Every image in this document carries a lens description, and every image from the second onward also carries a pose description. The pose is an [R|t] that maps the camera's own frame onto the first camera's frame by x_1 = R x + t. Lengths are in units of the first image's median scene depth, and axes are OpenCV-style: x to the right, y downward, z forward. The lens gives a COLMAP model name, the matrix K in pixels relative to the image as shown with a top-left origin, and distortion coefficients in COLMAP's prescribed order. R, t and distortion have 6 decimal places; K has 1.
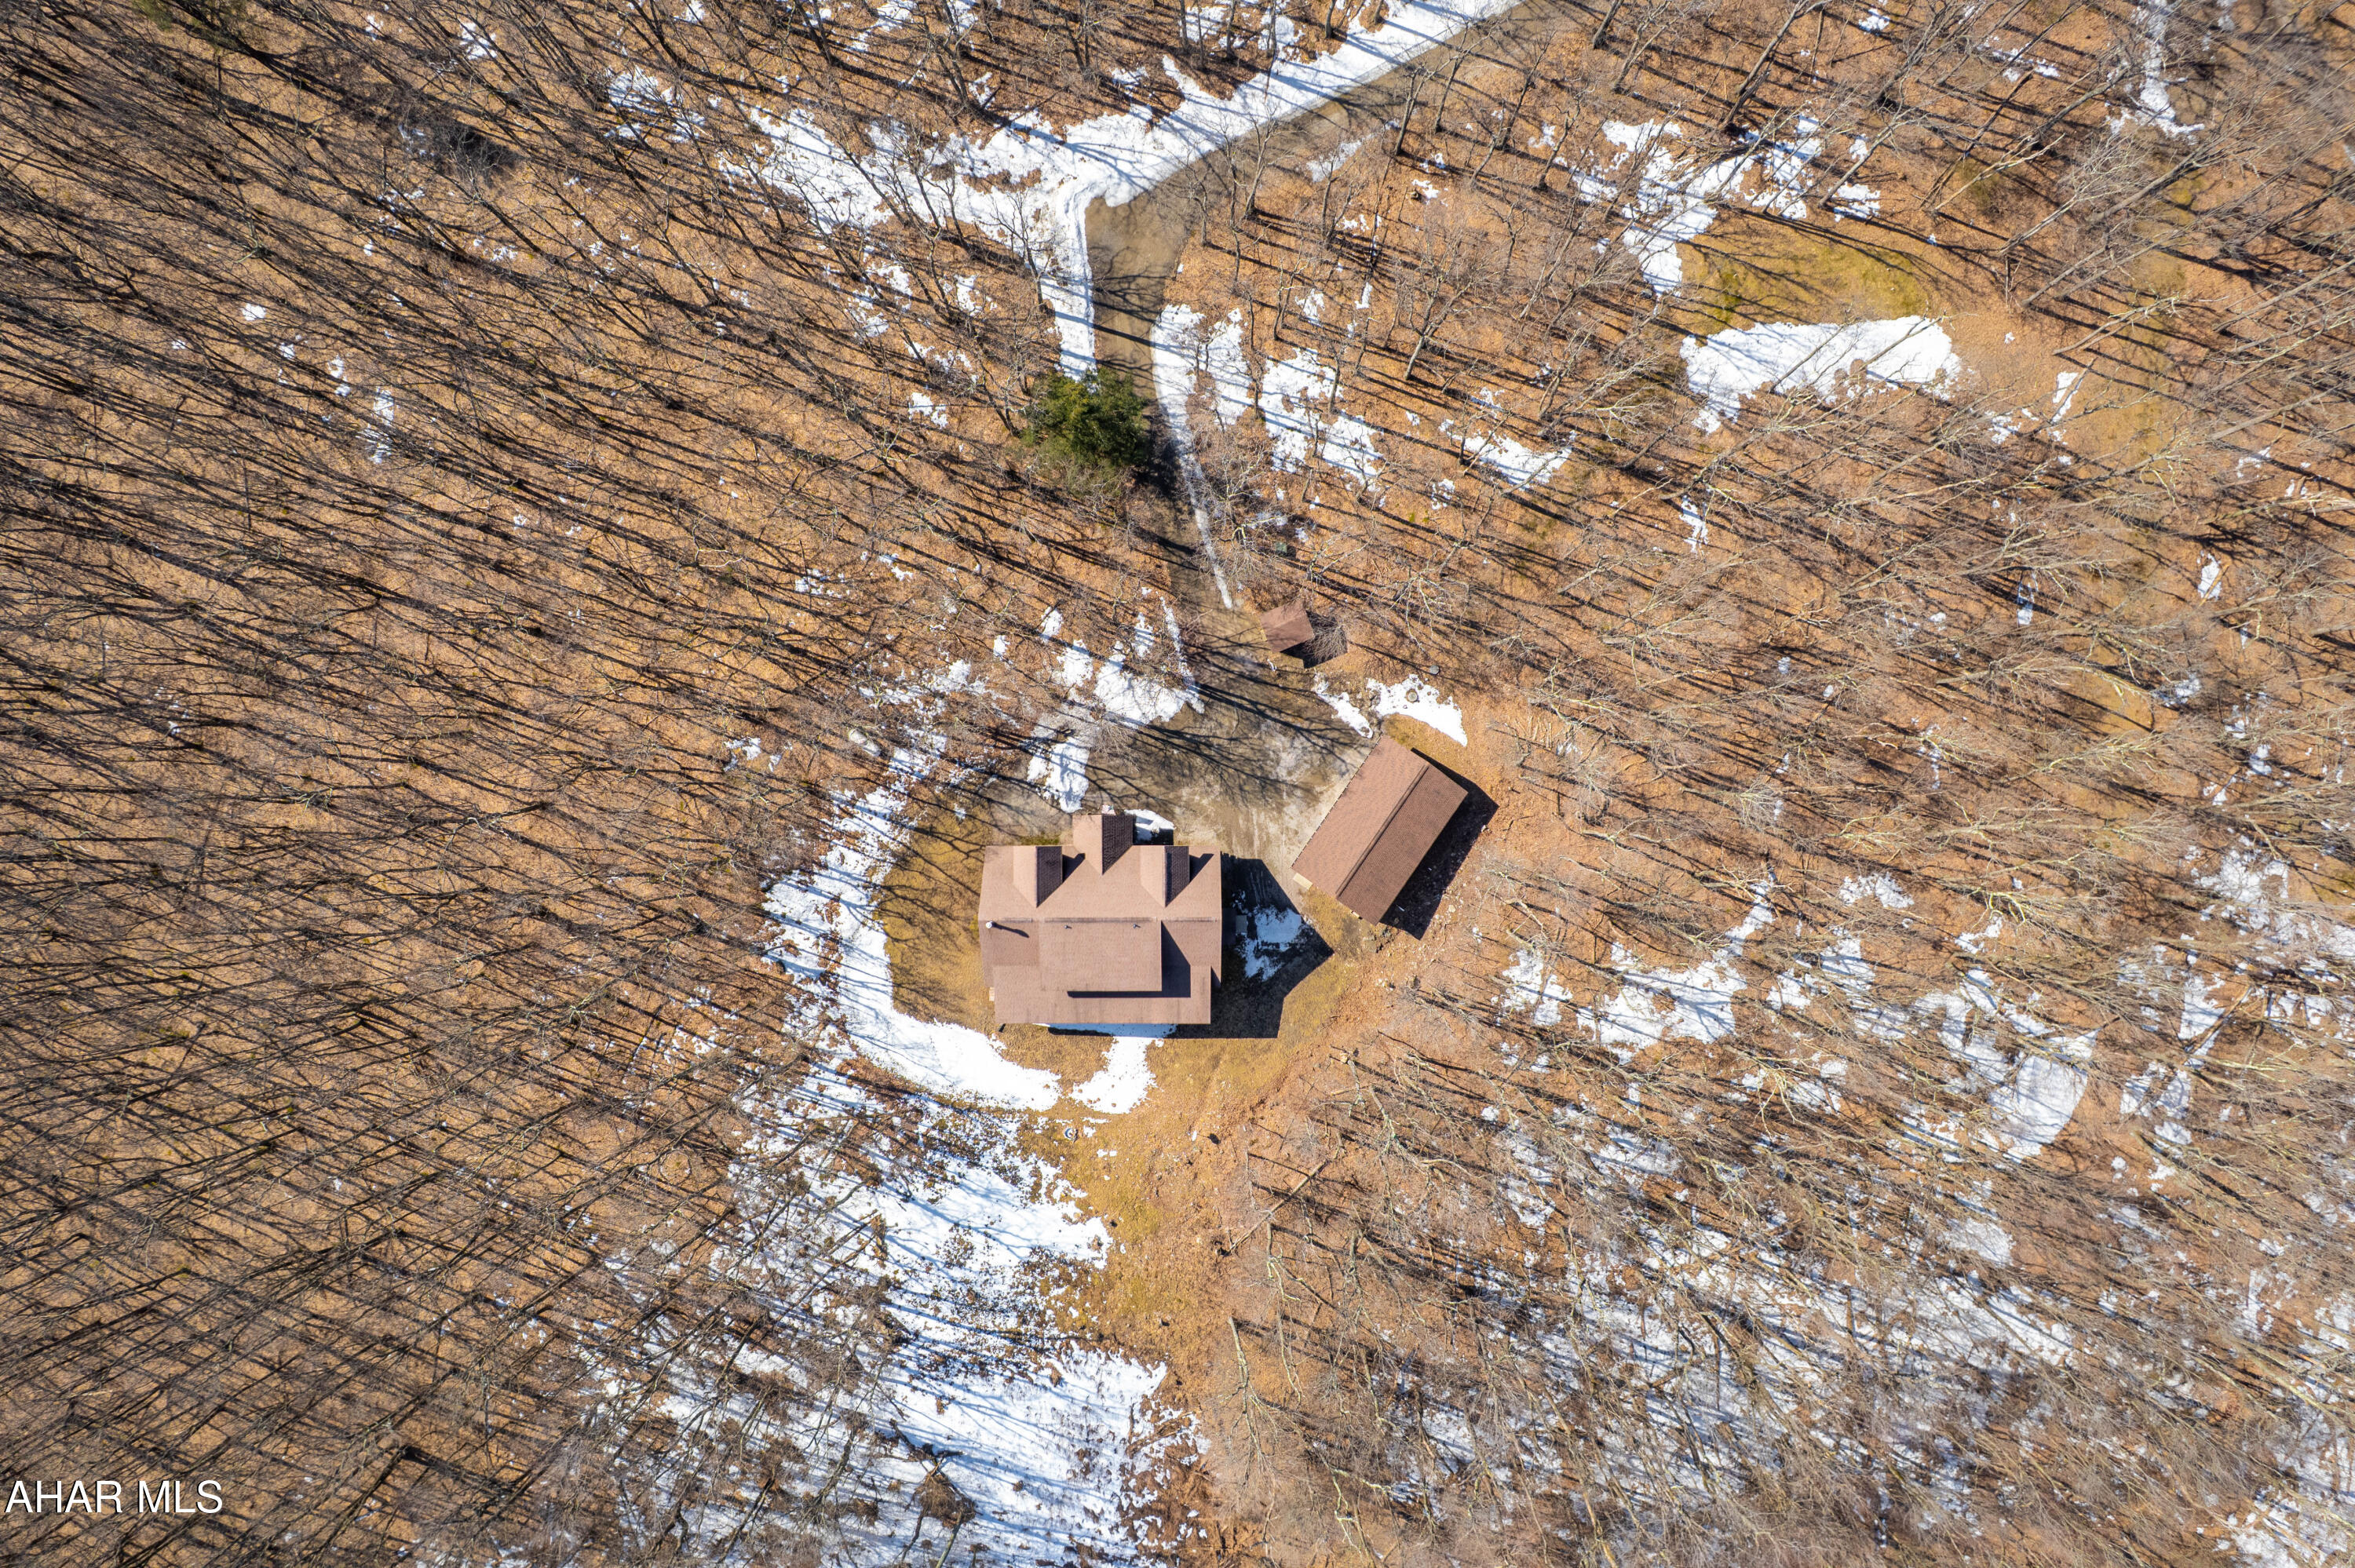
lens RADIAL K [[1522.5, 0, 1179.4], [0, 1522.5, 783.8], [0, 0, 1]] dist [-0.030436, 0.002741]
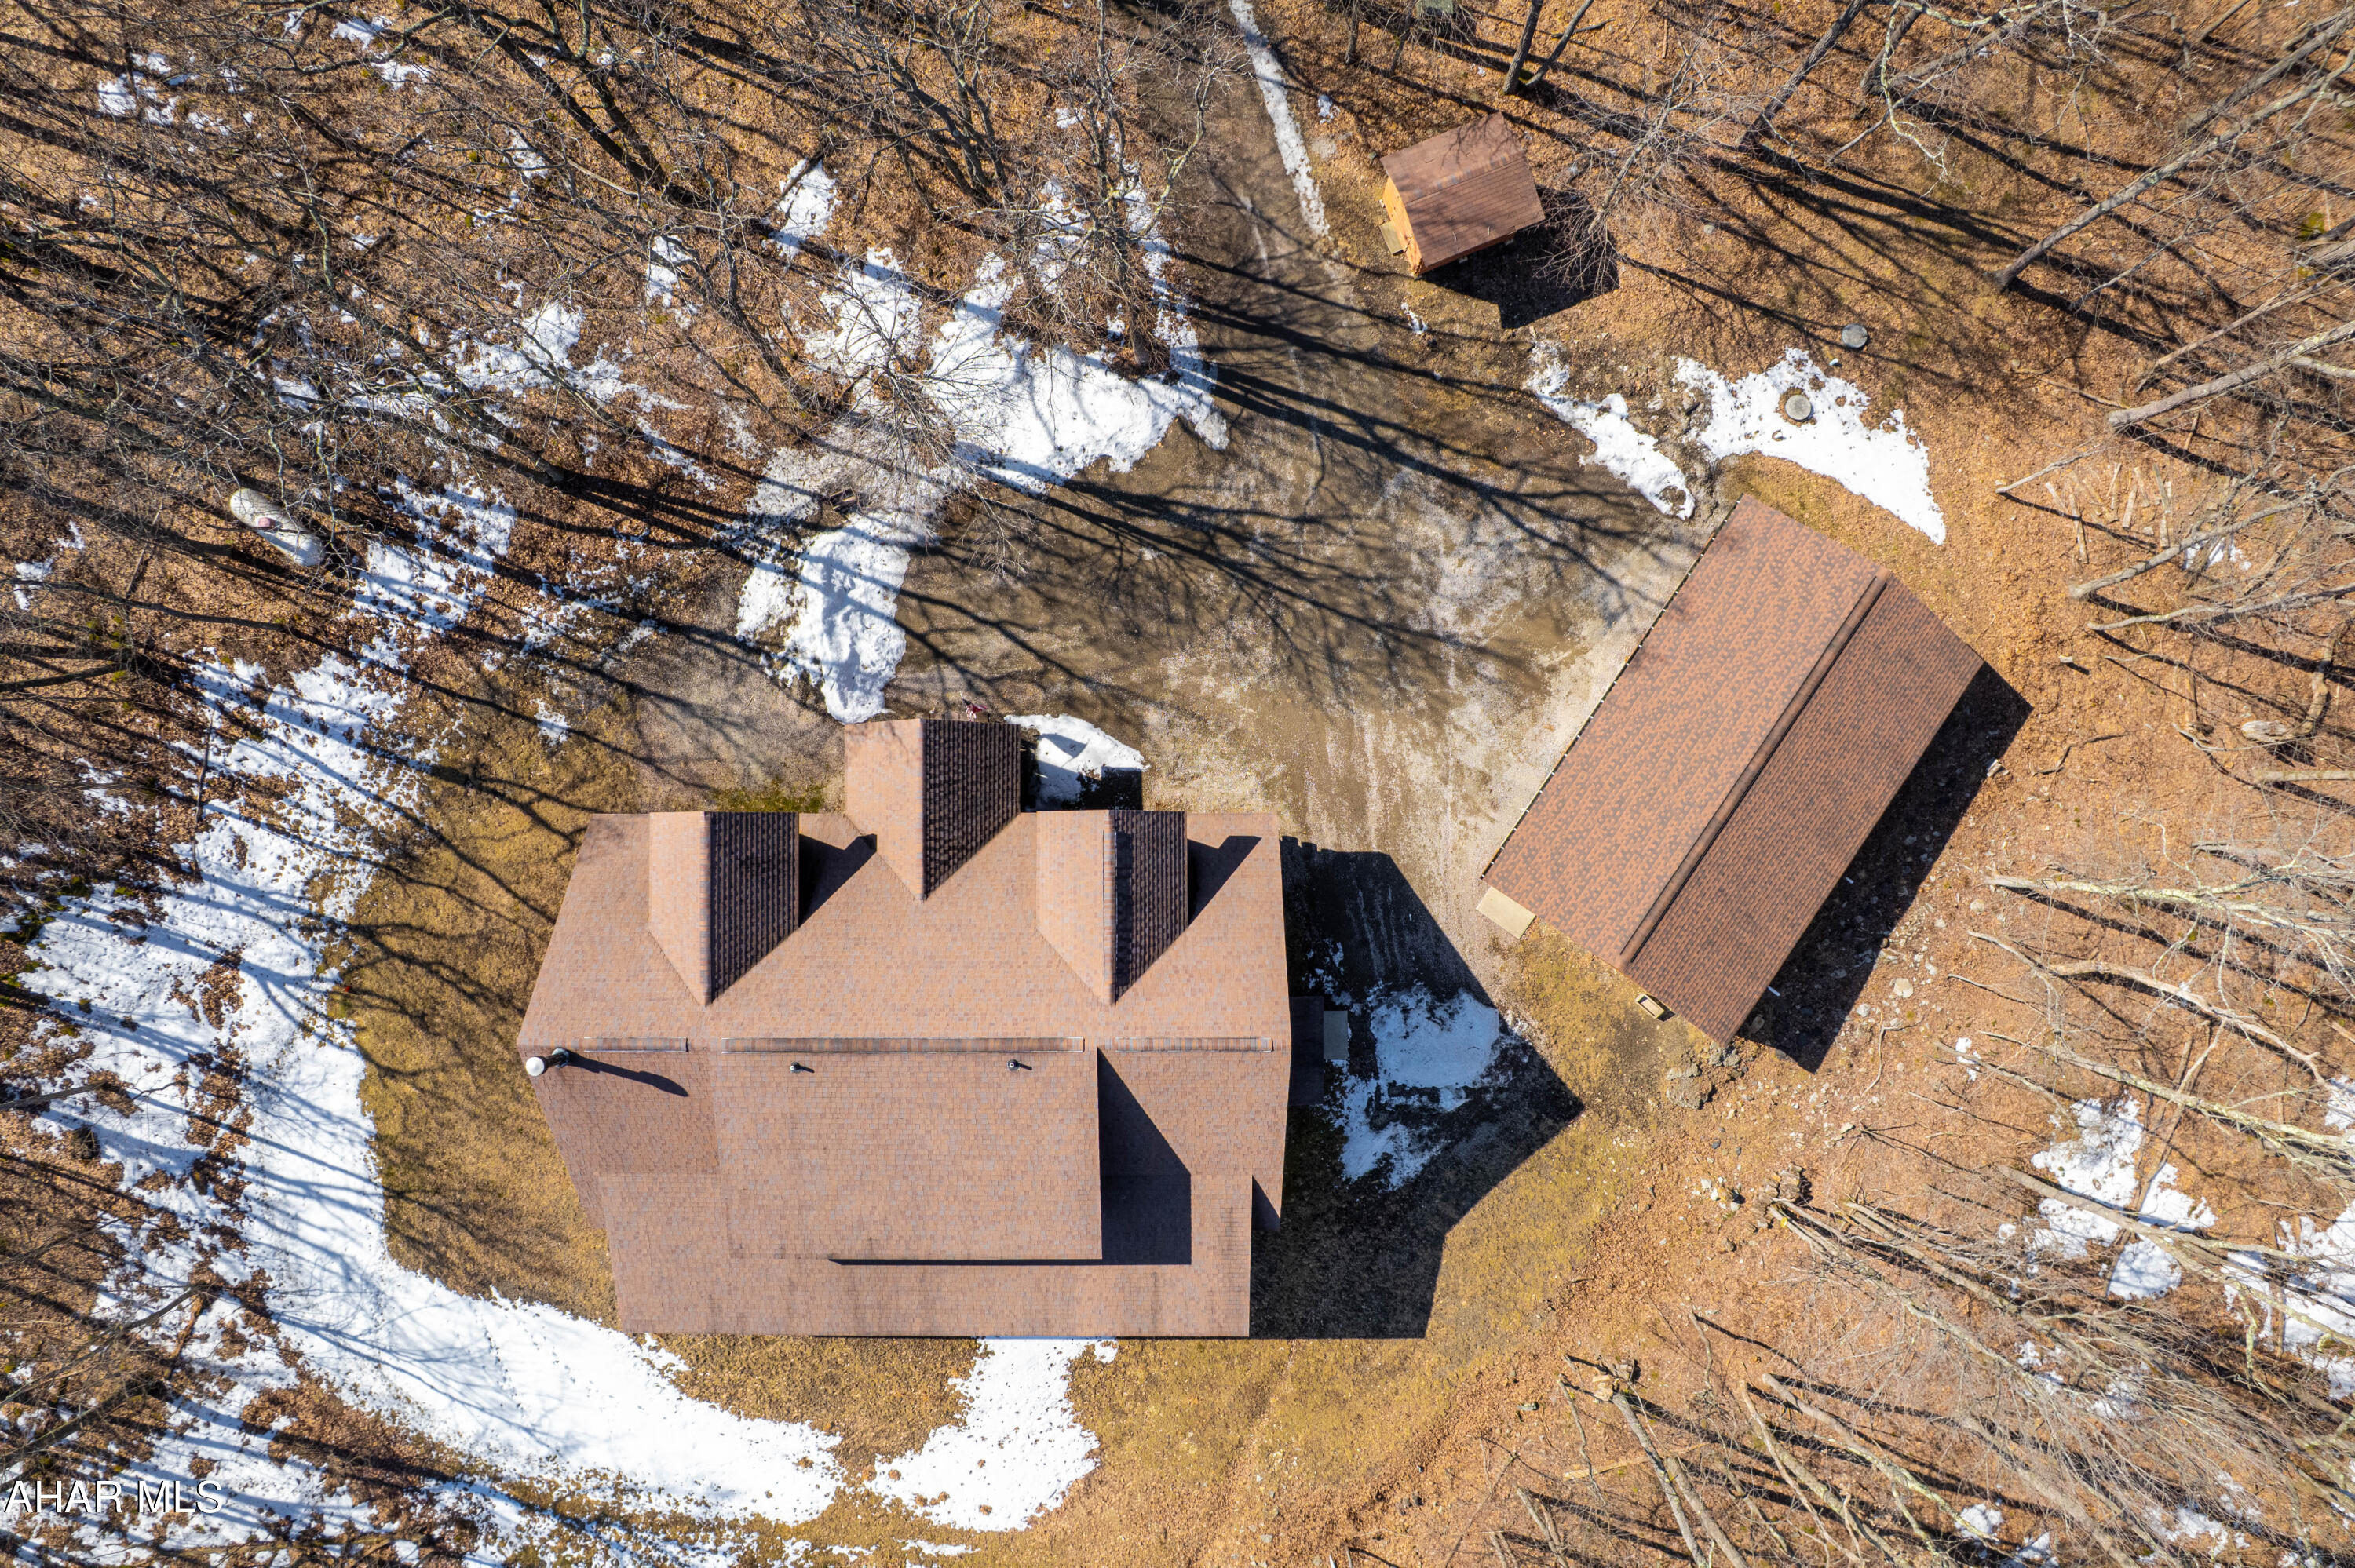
lens RADIAL K [[1522.5, 0, 1172.5], [0, 1522.5, 782.0], [0, 0, 1]] dist [-0.030436, 0.002741]
pose [[0.999994, -0.000455, -0.003497, 0.004376], [0.000451, 0.999999, -0.001054, 0.033026], [0.003498, 0.001053, 0.999993, 0.639371]]
